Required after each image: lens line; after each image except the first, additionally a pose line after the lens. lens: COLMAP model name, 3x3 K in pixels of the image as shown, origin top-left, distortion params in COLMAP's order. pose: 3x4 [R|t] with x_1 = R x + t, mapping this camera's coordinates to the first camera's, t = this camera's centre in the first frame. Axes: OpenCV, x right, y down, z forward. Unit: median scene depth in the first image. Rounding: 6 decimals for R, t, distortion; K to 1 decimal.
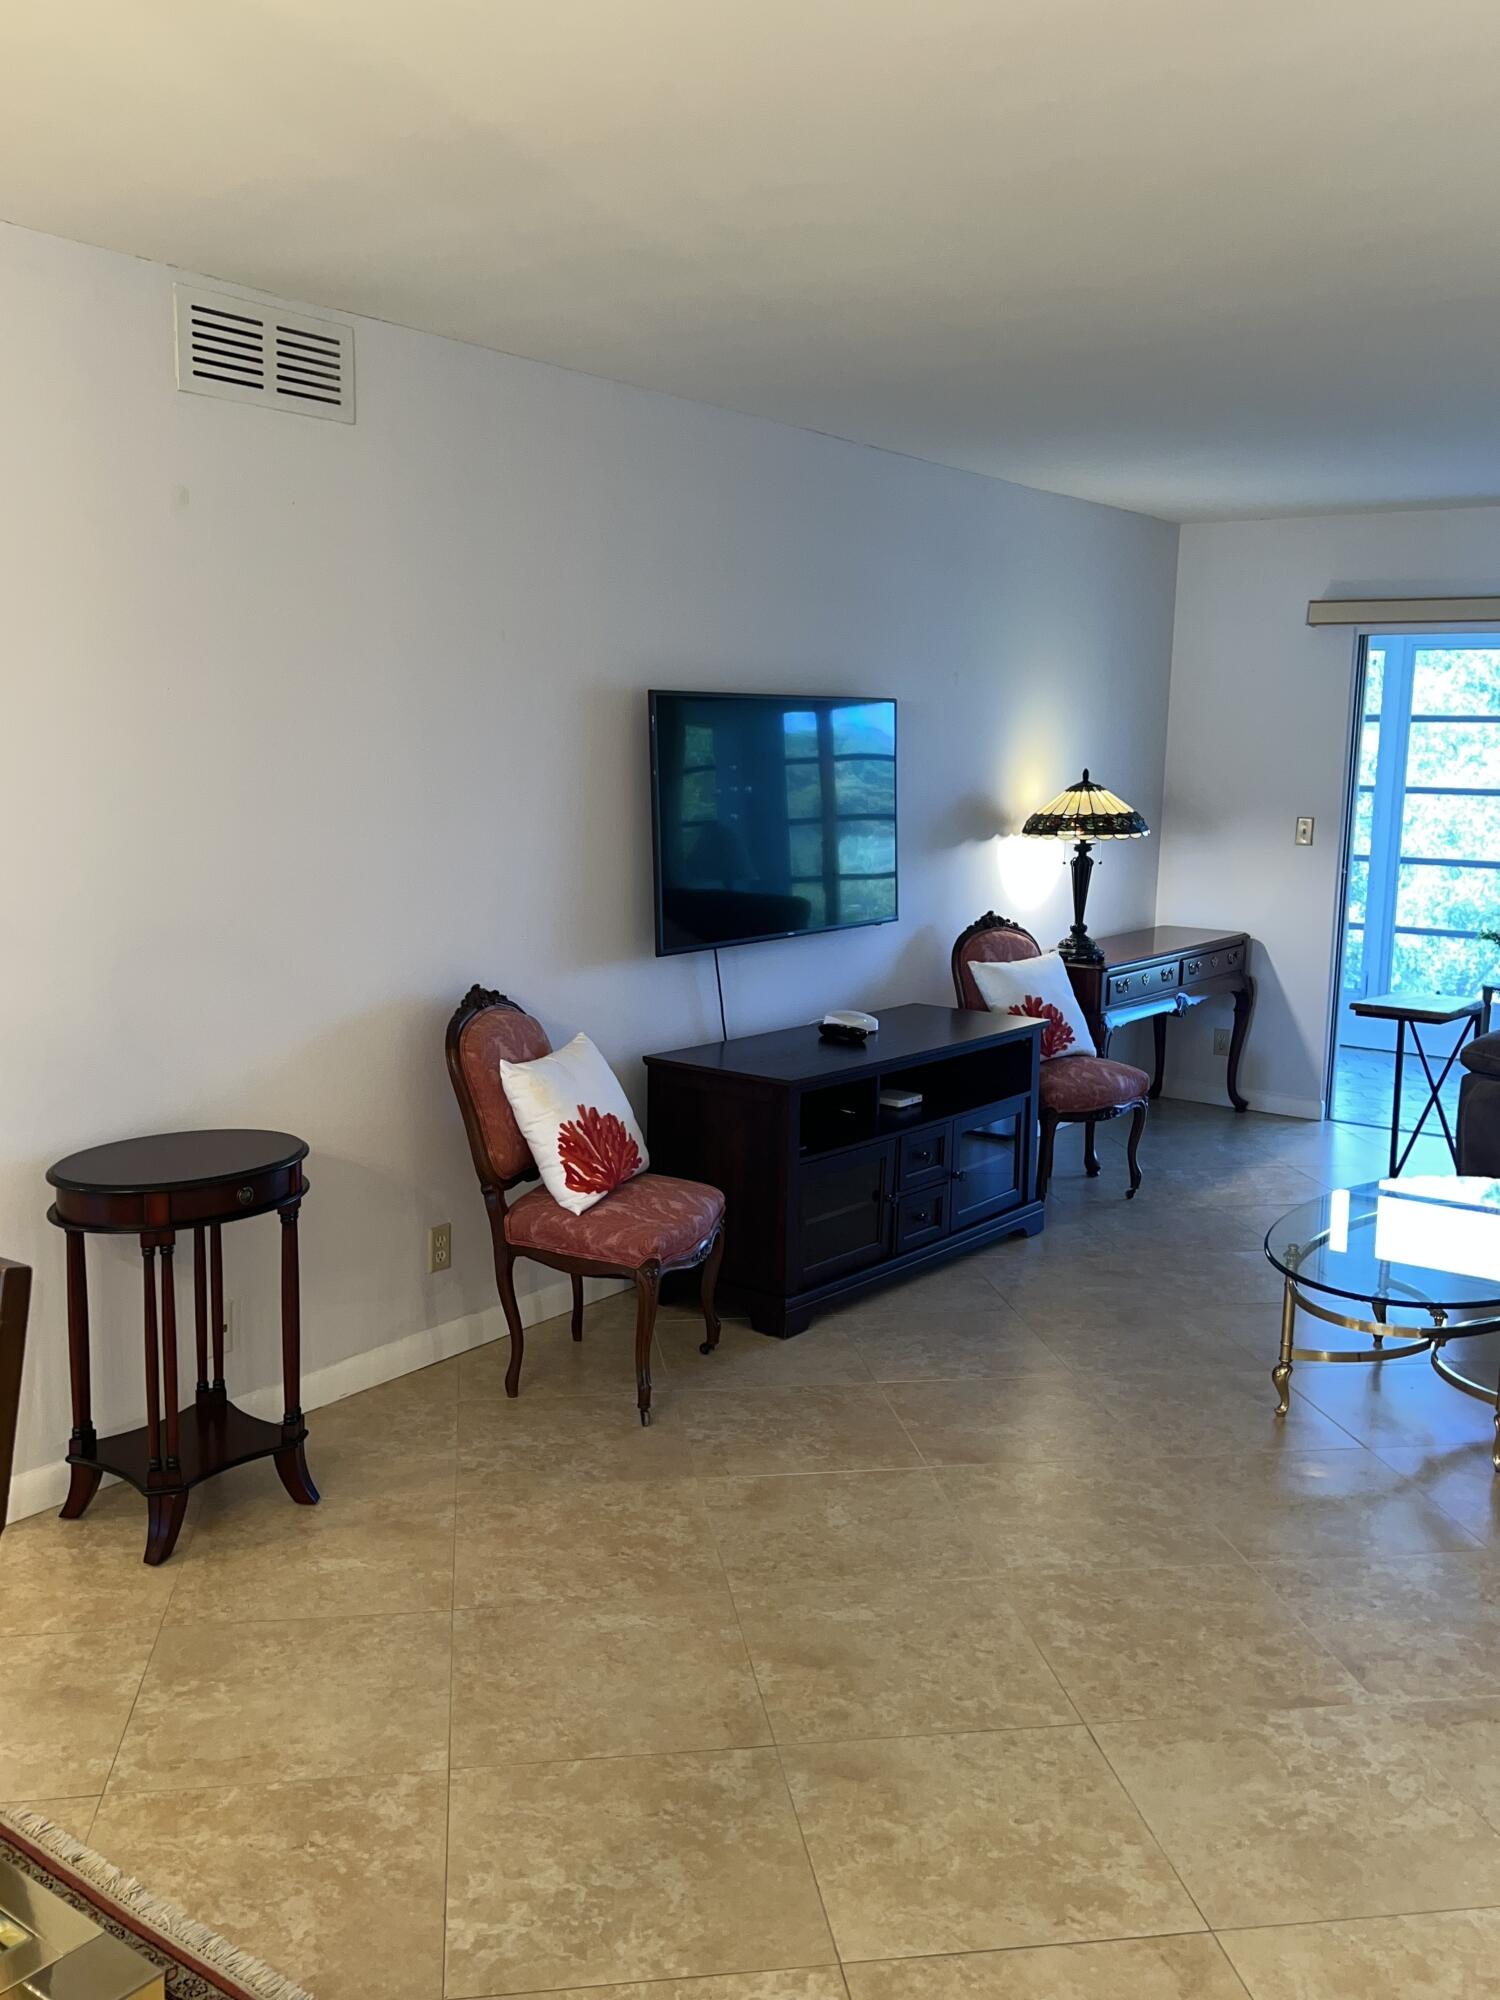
lens RADIAL K [[1793.1, 0, 750.0], [0, 1793.1, 1000.0], [0, 0, 1]] dist [0.031612, -0.024247]
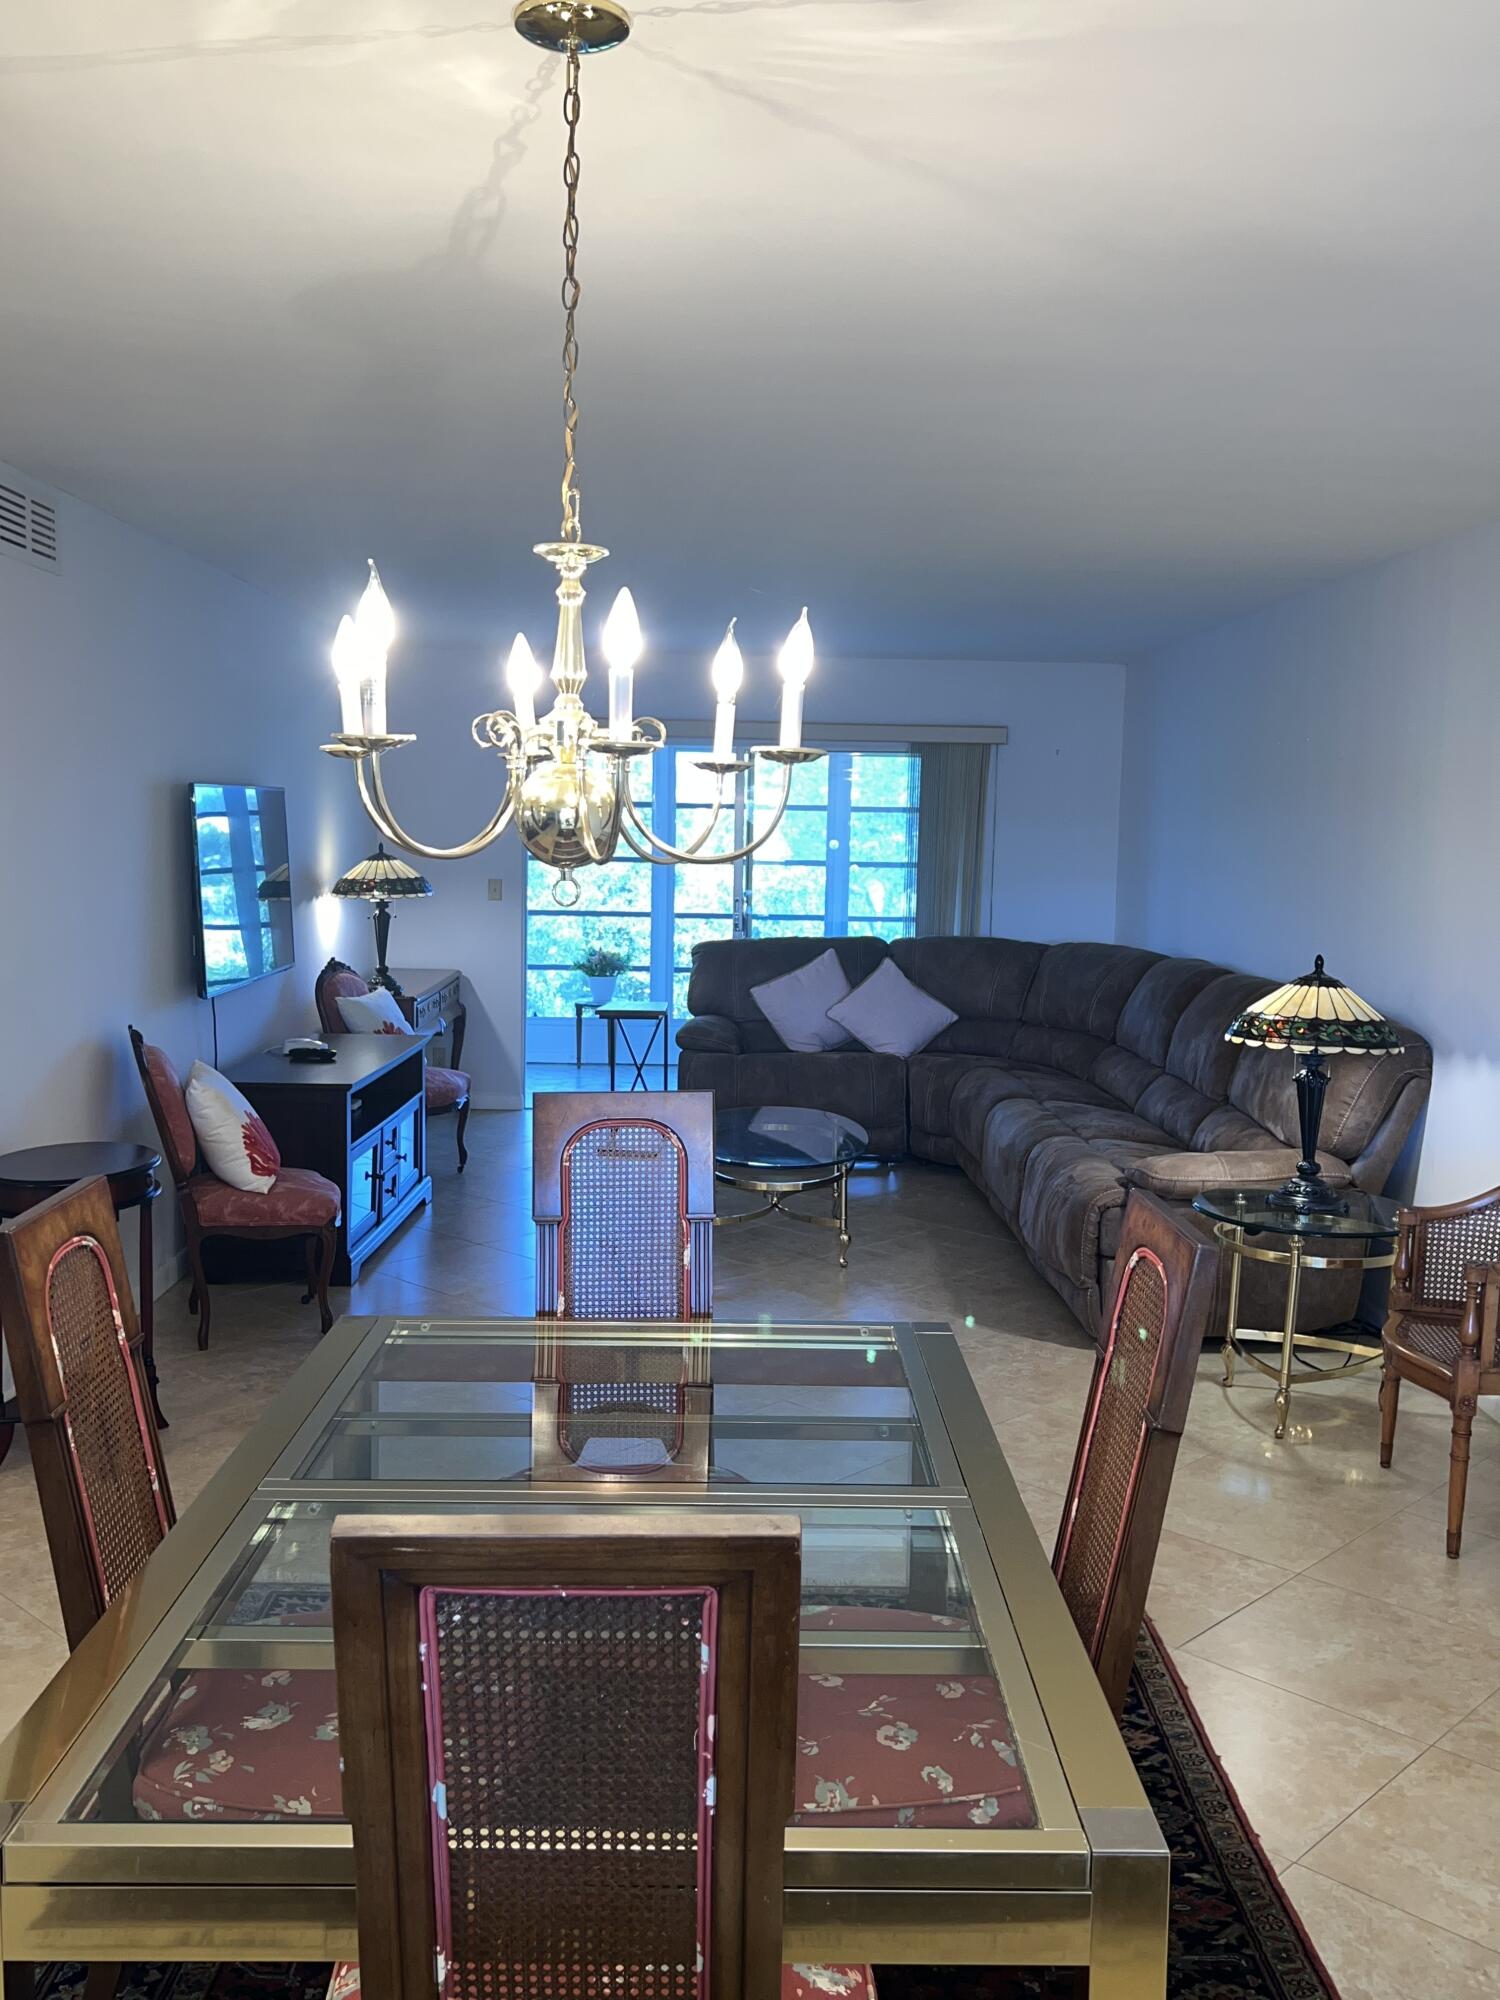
lens RADIAL K [[1834.9, 0, 730.5], [0, 1834.9, 1022.1], [0, 0, 1]] dist [0.056169, -0.002346]
pose [[0.796916, -0.073952, 0.599547, -0.590005], [0.090138, 0.995925, 0.003032, 0.022076], [-0.597328, 0.051626, 0.800334, -0.258273]]
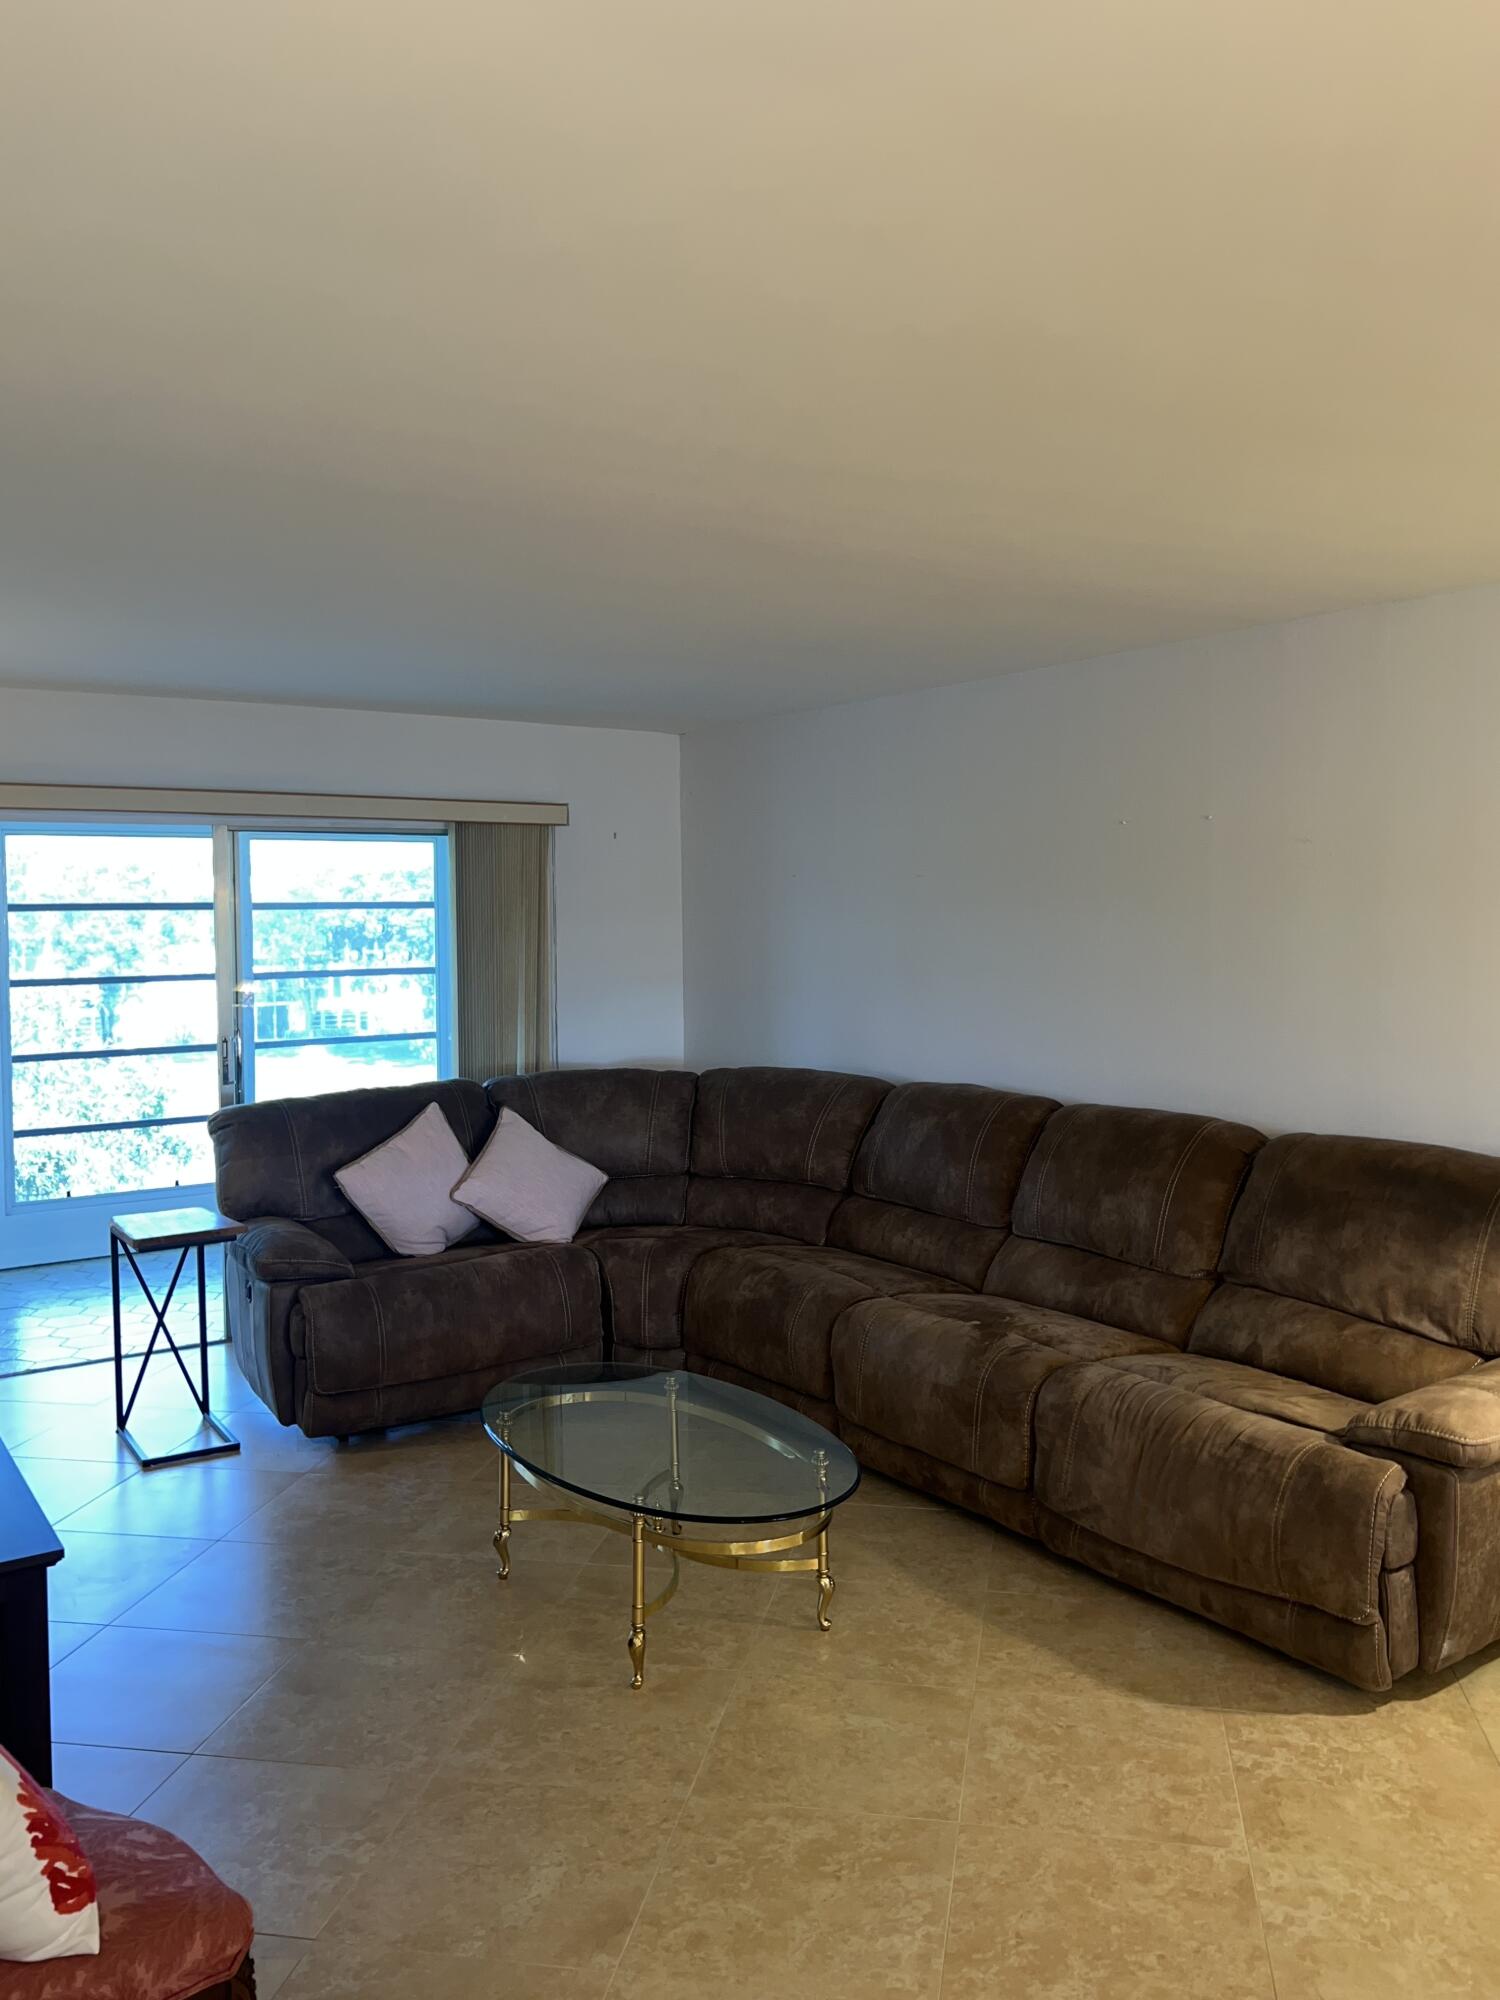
lens RADIAL K [[1651.1, 0, 750.0], [0, 1651.1, 1000.0], [0, 0, 1]] dist [0.074968, -0.075401]
pose [[0.325527, -0.081302, 0.942031, -0.441096], [0.158687, 0.986863, 0.030335, -0.124778], [-0.932122, 0.139613, 0.334152, 0.605690]]
